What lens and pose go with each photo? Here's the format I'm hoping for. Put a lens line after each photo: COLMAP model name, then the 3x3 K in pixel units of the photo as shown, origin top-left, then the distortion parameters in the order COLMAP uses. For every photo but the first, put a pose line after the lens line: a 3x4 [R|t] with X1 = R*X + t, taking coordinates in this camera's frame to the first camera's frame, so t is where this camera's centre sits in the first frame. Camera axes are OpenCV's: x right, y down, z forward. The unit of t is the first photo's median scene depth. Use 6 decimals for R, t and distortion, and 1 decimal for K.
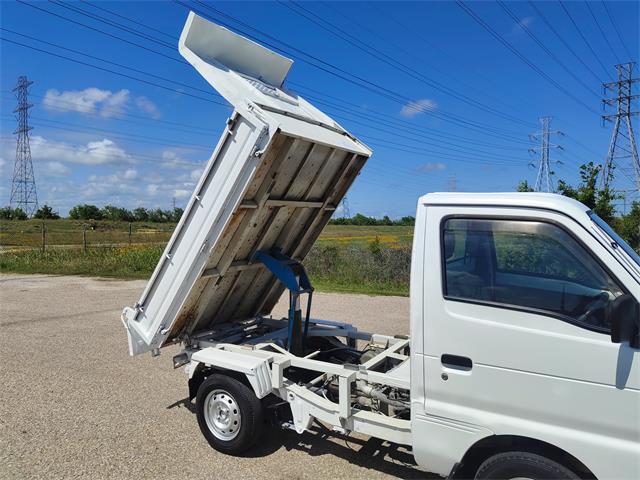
lens RADIAL K [[453.3, 0, 323.2], [0, 453.3, 234.7], [0, 0, 1]] dist [0.050367, -0.039654]
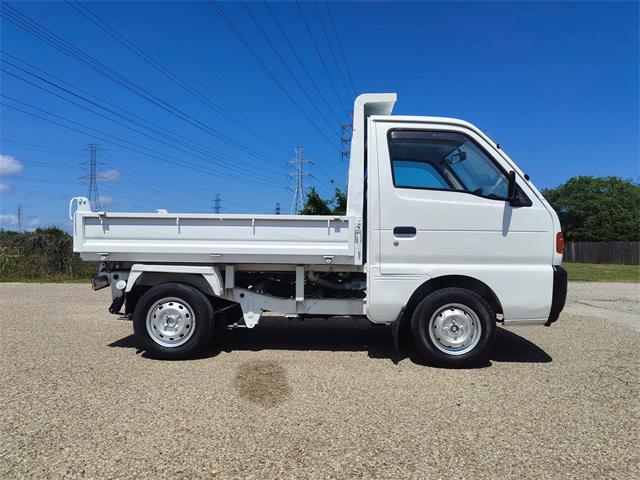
lens RADIAL K [[453.3, 0, 319.7], [0, 453.3, 243.0], [0, 0, 1]] dist [0.050367, -0.039654]
pose [[0.872311, 0.006363, 0.488909, -0.439232], [0.008131, 0.999588, -0.027517, 0.256056], [-0.488883, 0.027979, 0.871901, -0.046649]]
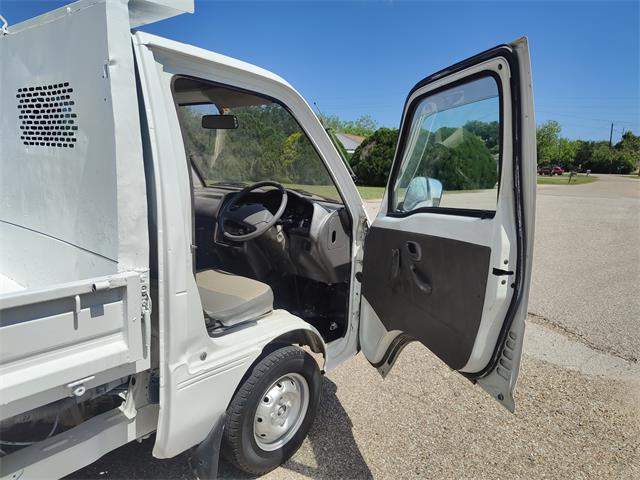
lens RADIAL K [[453.3, 0, 326.0], [0, 453.3, 237.9], [0, 0, 1]] dist [0.050367, -0.039654]
pose [[0.123434, -0.158548, 0.979605, -0.290374], [-0.005938, 0.987019, 0.160496, 0.062794], [-0.992335, -0.025628, 0.120890, 0.554970]]
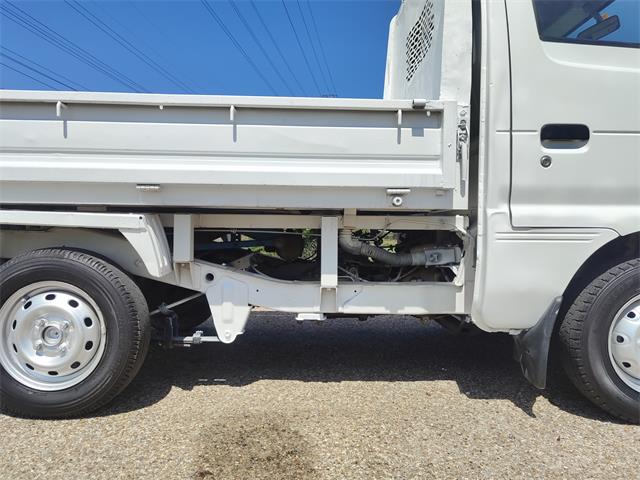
lens RADIAL K [[453.3, 0, 321.2], [0, 453.3, 239.7], [0, 0, 1]] dist [0.050367, -0.039654]
pose [[0.841954, -0.005968, 0.539516, -0.246633], [0.011571, 0.999909, -0.006996, 0.311532], [-0.539425, 0.012133, 0.841946, 0.476275]]
